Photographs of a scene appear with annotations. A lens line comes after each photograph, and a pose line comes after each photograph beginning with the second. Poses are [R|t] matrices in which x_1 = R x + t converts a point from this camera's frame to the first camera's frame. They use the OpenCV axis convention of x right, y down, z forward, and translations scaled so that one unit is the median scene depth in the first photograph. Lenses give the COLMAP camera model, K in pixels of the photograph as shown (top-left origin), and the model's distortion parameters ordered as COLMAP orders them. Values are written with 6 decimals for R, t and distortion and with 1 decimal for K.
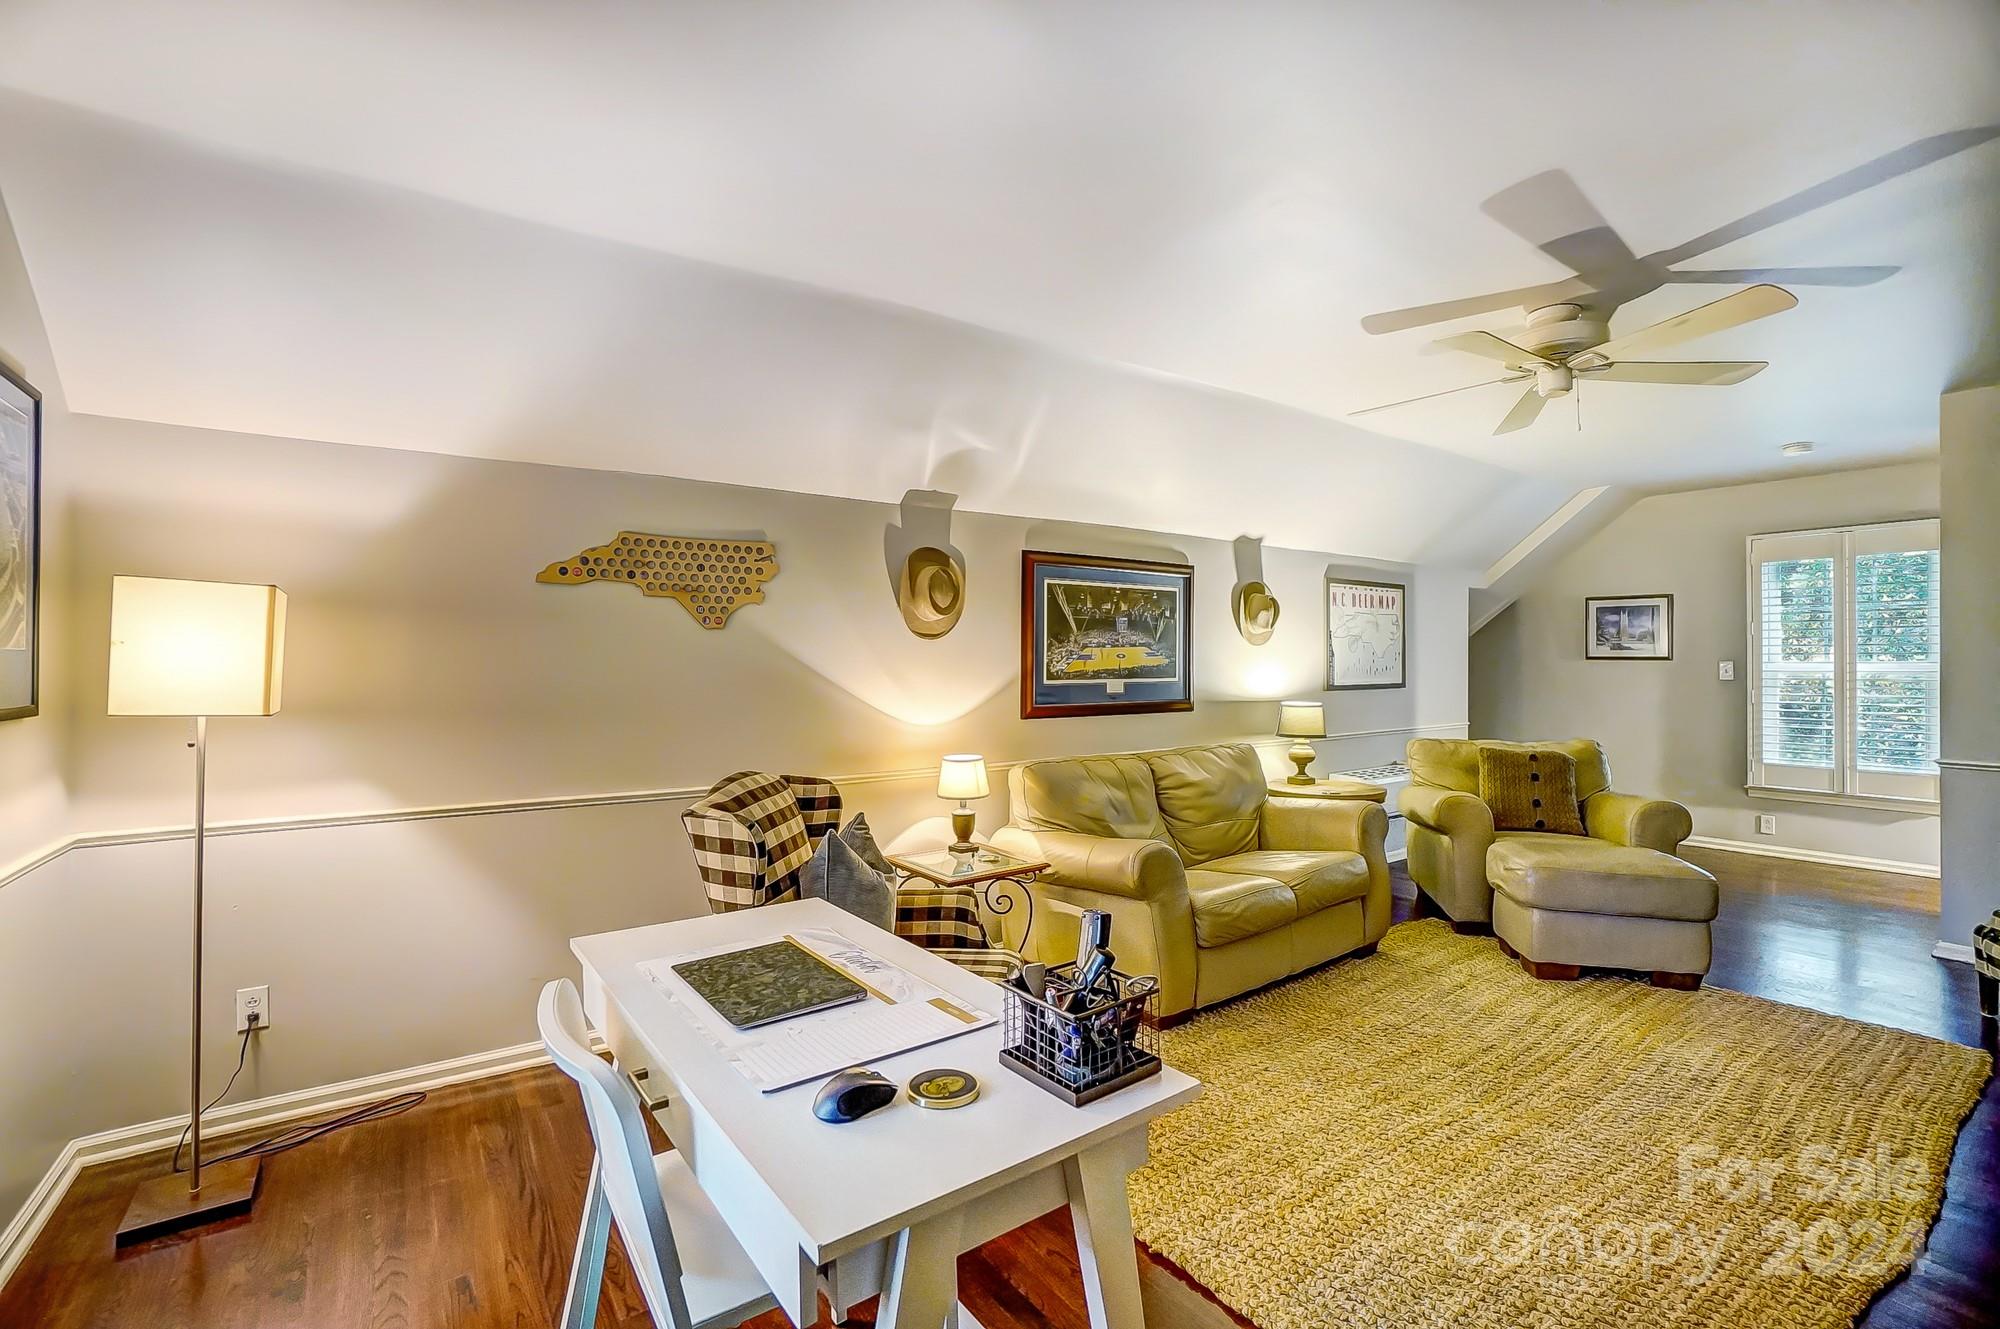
lens RADIAL K [[878.3, 0, 979.7], [0, 878.3, 660.4], [0, 0, 1]] dist [-0.066210, 0.024079]
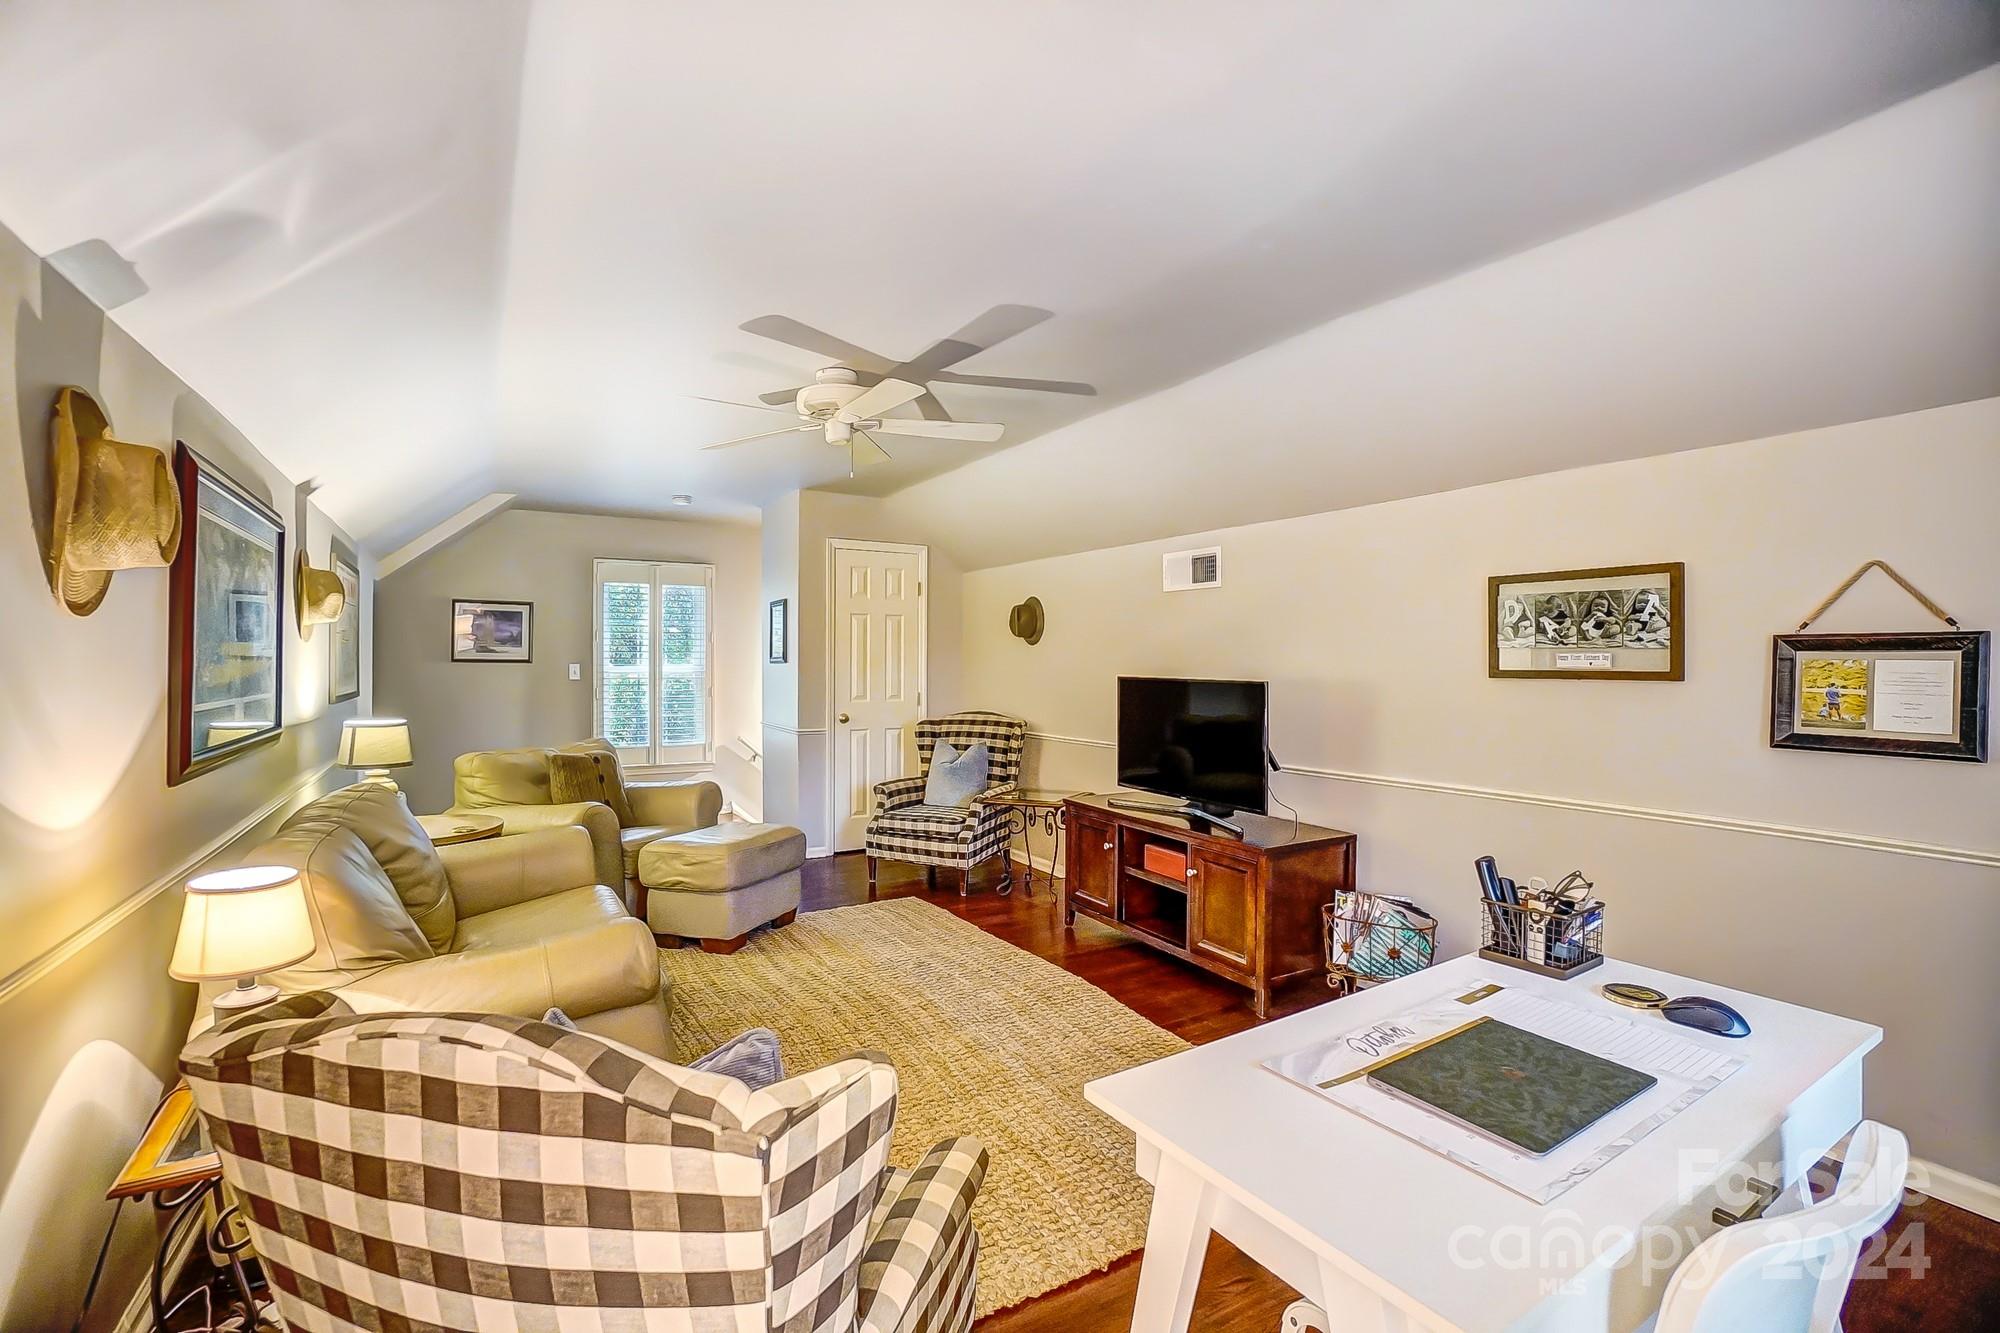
lens RADIAL K [[877.8, 0, 978.8], [0, 877.8, 659.1], [0, 0, 1]] dist [-0.064276, 0.023567]
pose [[0.070718, 0.006501, 0.997475, -0.469785], [-0.004980, 0.999969, -0.006165, -0.001538], [-0.997484, -0.004532, 0.070748, 0.639996]]
